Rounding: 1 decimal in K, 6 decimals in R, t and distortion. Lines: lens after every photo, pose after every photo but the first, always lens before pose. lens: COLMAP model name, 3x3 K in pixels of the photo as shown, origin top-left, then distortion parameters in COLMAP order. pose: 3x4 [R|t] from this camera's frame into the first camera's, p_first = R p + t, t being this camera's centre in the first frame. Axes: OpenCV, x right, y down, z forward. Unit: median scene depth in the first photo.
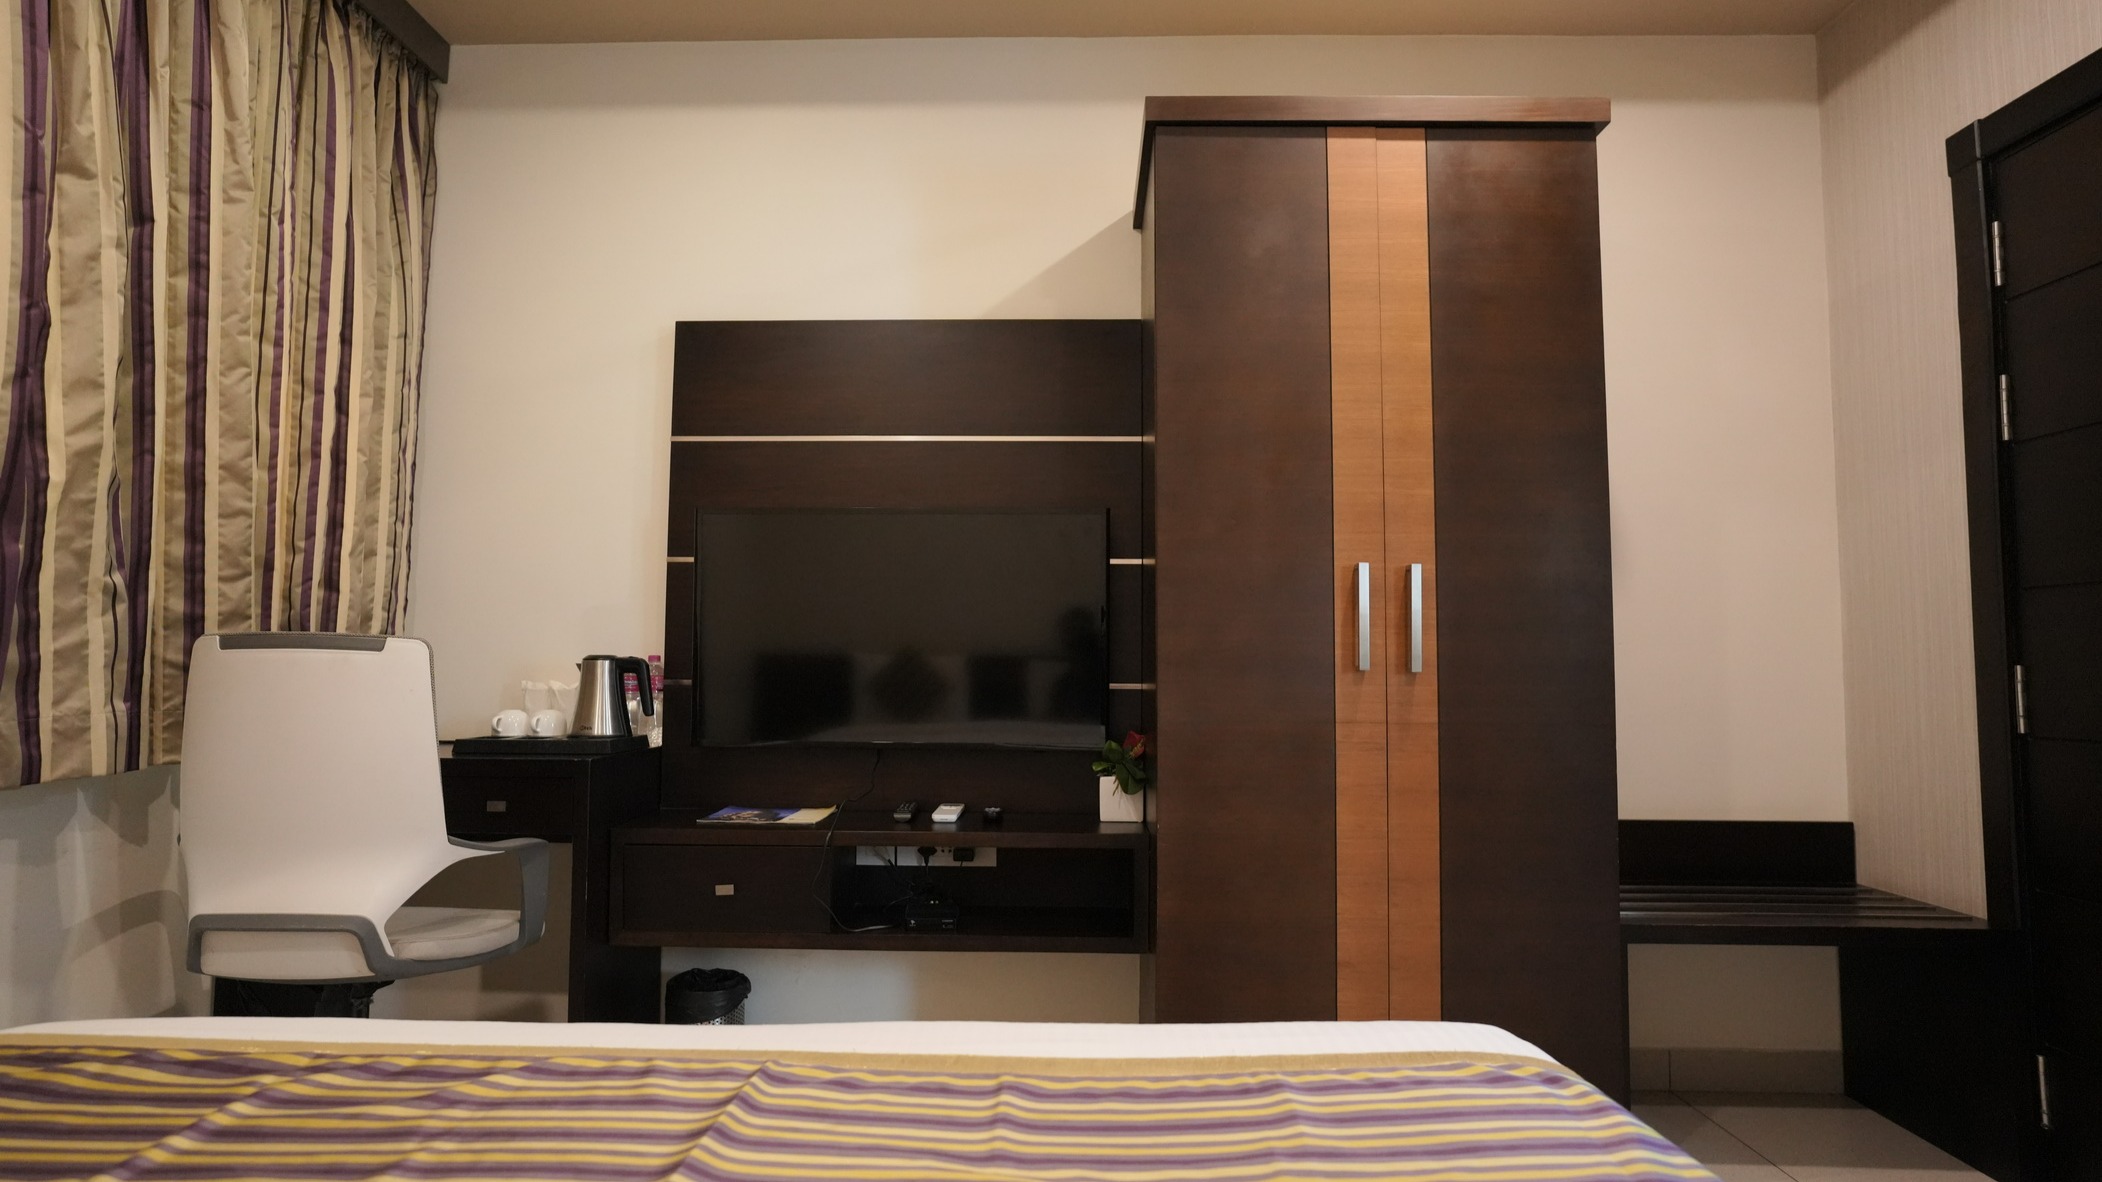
lens RADIAL K [[1139.5, 0, 1051.0], [0, 1139.5, 591.0], [0, 0, 1]] dist [-0.054649, 0.040969]
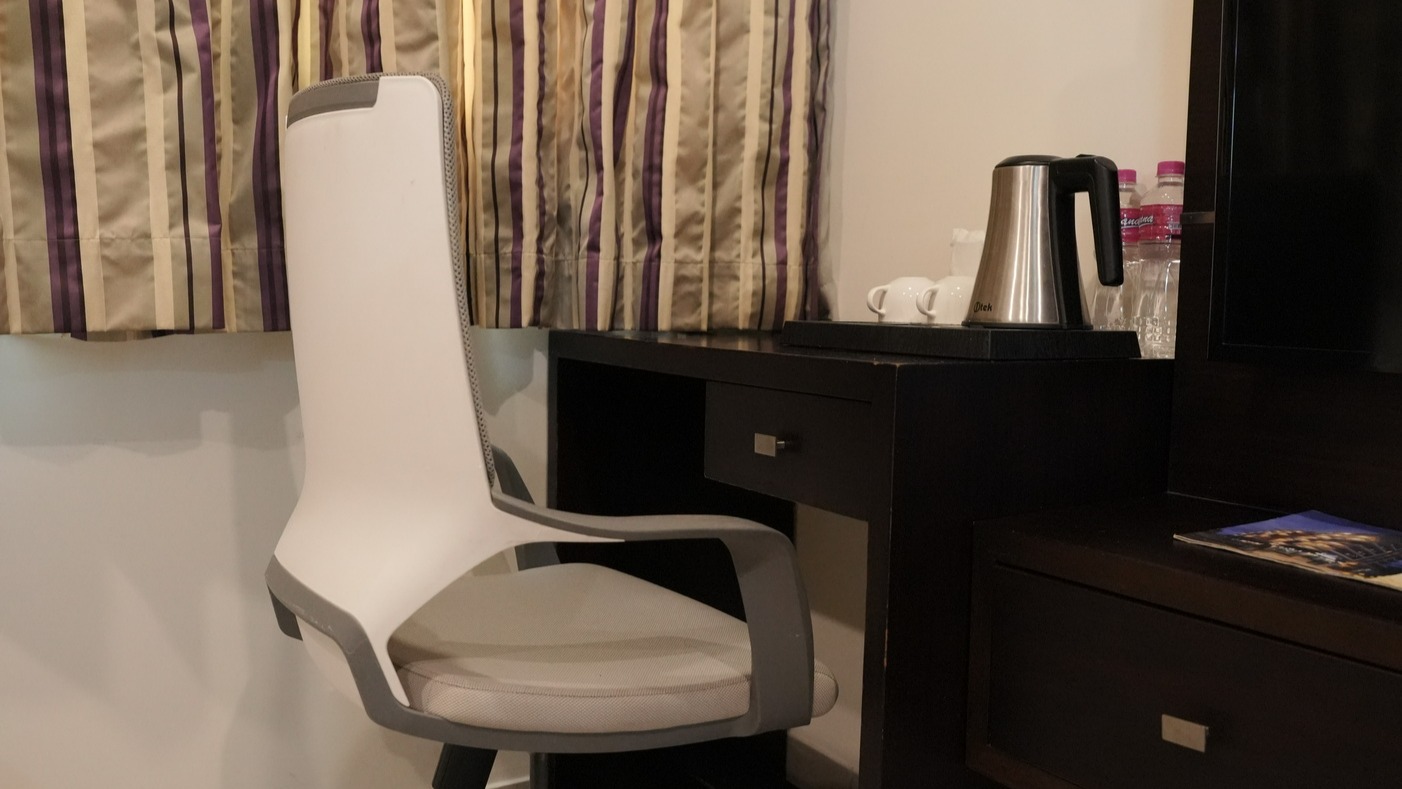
lens RADIAL K [[1144.2, 0, 707.4], [0, 1144.2, 400.5], [0, 0, 1]] dist [-0.036959, 0.008308]
pose [[0.540457, 0.082514, -0.837316, -0.088563], [0.040584, 0.991464, 0.123900, 0.132999], [0.840392, -0.100945, 0.532495, 0.885769]]
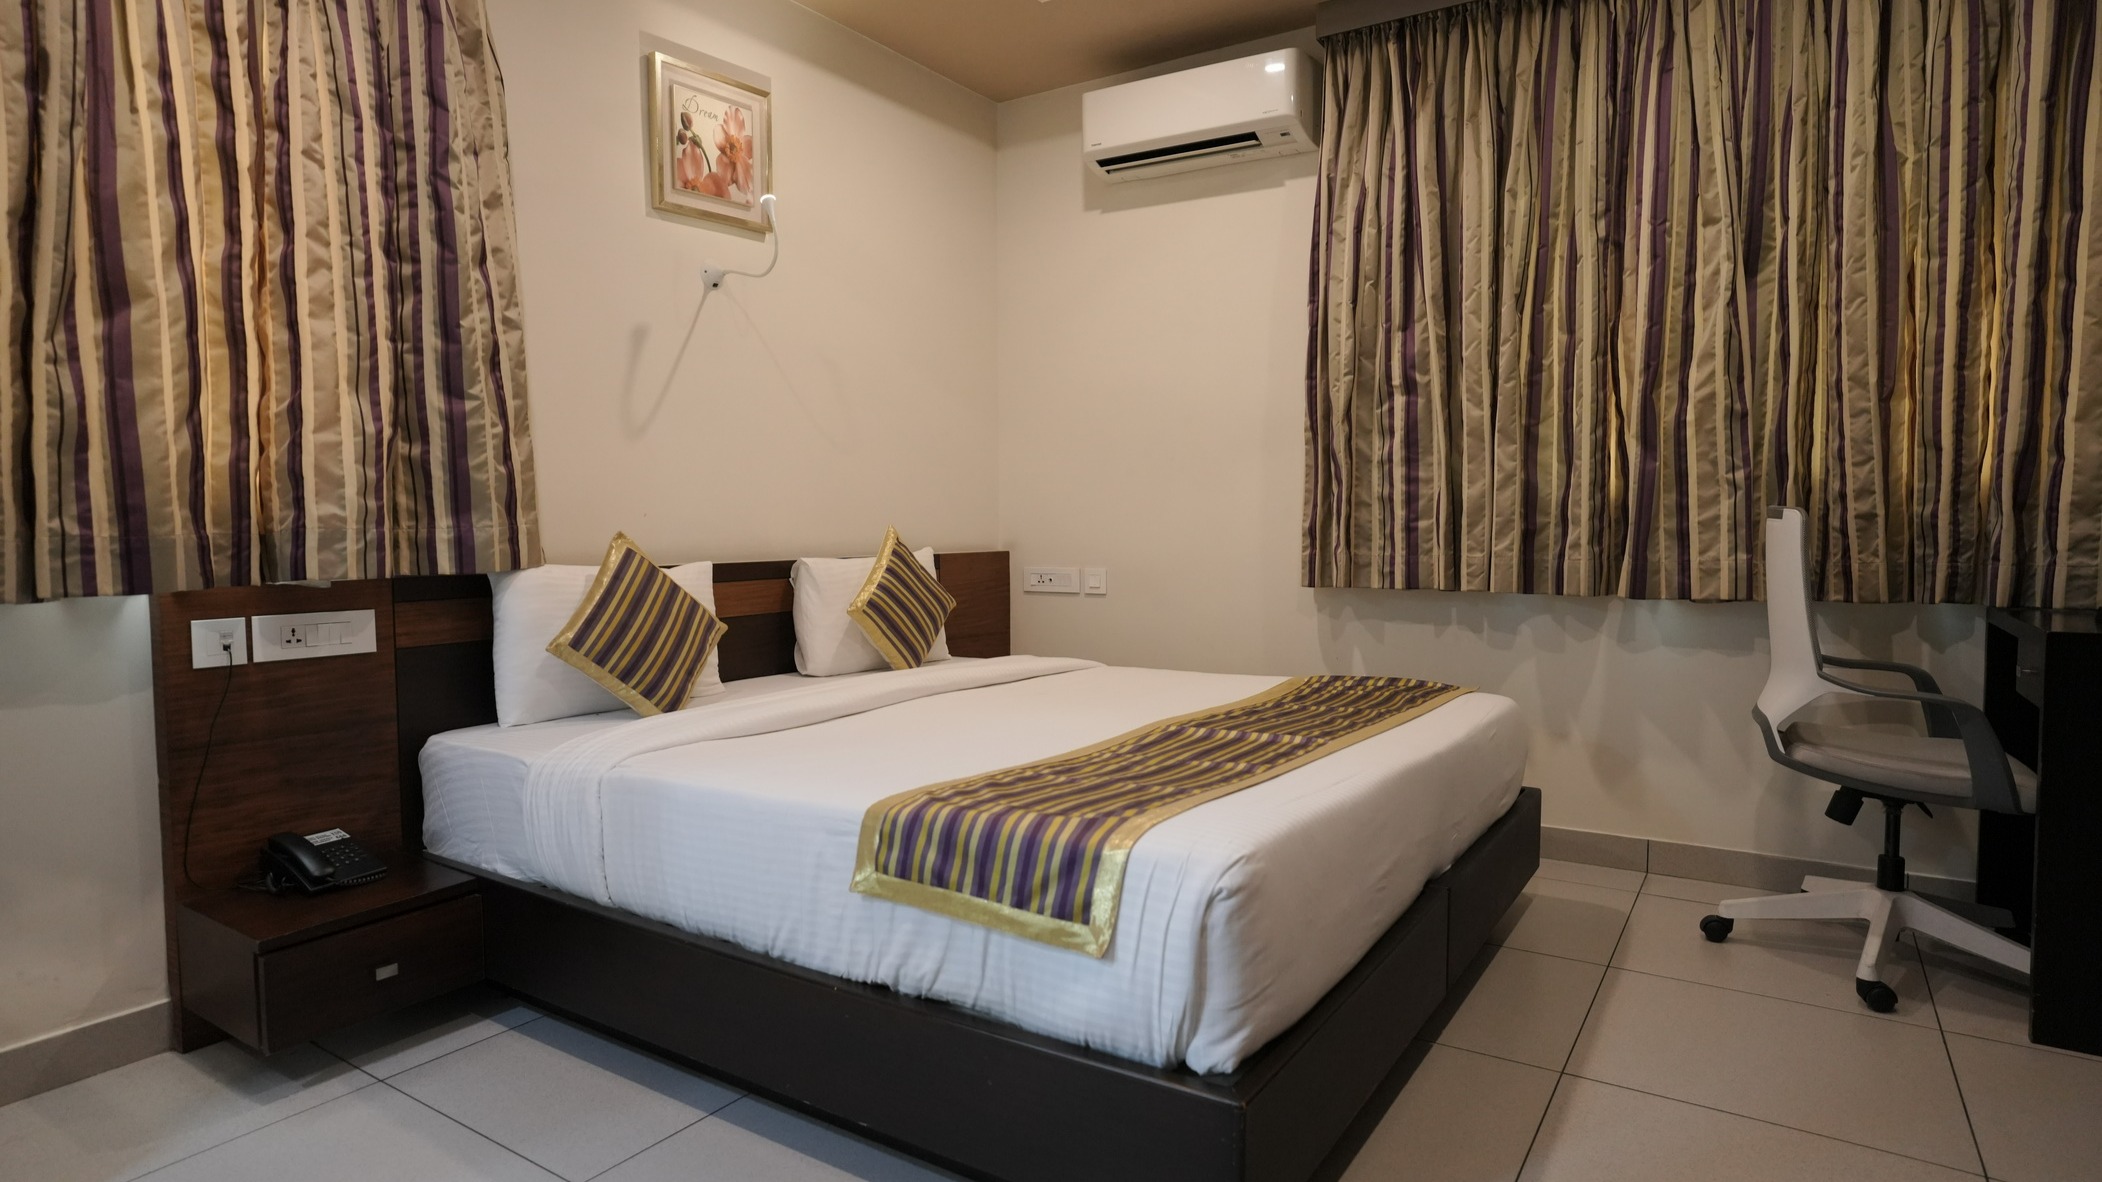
lens RADIAL K [[1139.5, 0, 1051.0], [0, 1139.5, 591.0], [0, 0, 1]] dist [-0.054649, 0.040969]
pose [[-0.539386, 0.042423, -0.840990, 0.992822], [0.058264, 0.998217, 0.012986, 0.074460], [0.840041, -0.041995, -0.540895, 1.038406]]
